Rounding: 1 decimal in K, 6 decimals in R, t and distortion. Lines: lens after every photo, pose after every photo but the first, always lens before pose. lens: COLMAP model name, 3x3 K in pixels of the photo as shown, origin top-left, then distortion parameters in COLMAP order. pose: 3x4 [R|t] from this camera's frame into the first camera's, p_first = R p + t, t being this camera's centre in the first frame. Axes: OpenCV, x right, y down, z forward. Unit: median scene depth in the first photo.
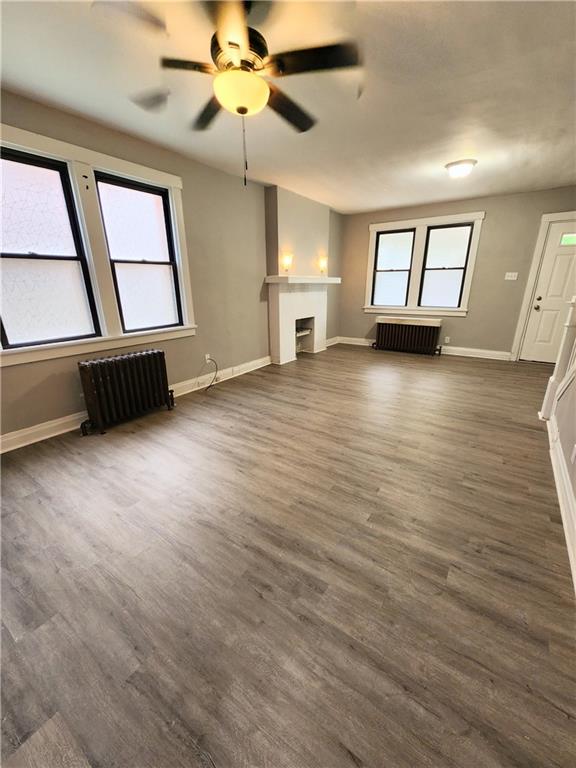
lens RADIAL K [[311.0, 0, 288.0], [0, 311.0, 384.0], [0, 0, 1]] dist [0.002610, 0.000196]
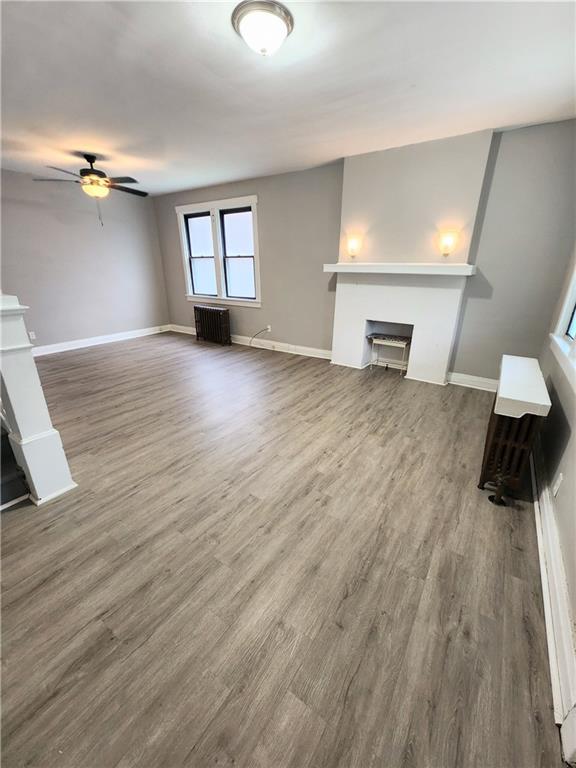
lens RADIAL K [[311.0, 0, 288.0], [0, 311.0, 384.0], [0, 0, 1]] dist [0.002610, 0.000196]
pose [[0.029272, 0.357657, -0.933394, 1.079010], [-0.323370, 0.886968, 0.329726, -0.343605], [0.945820, 0.292180, 0.141619, 0.999539]]
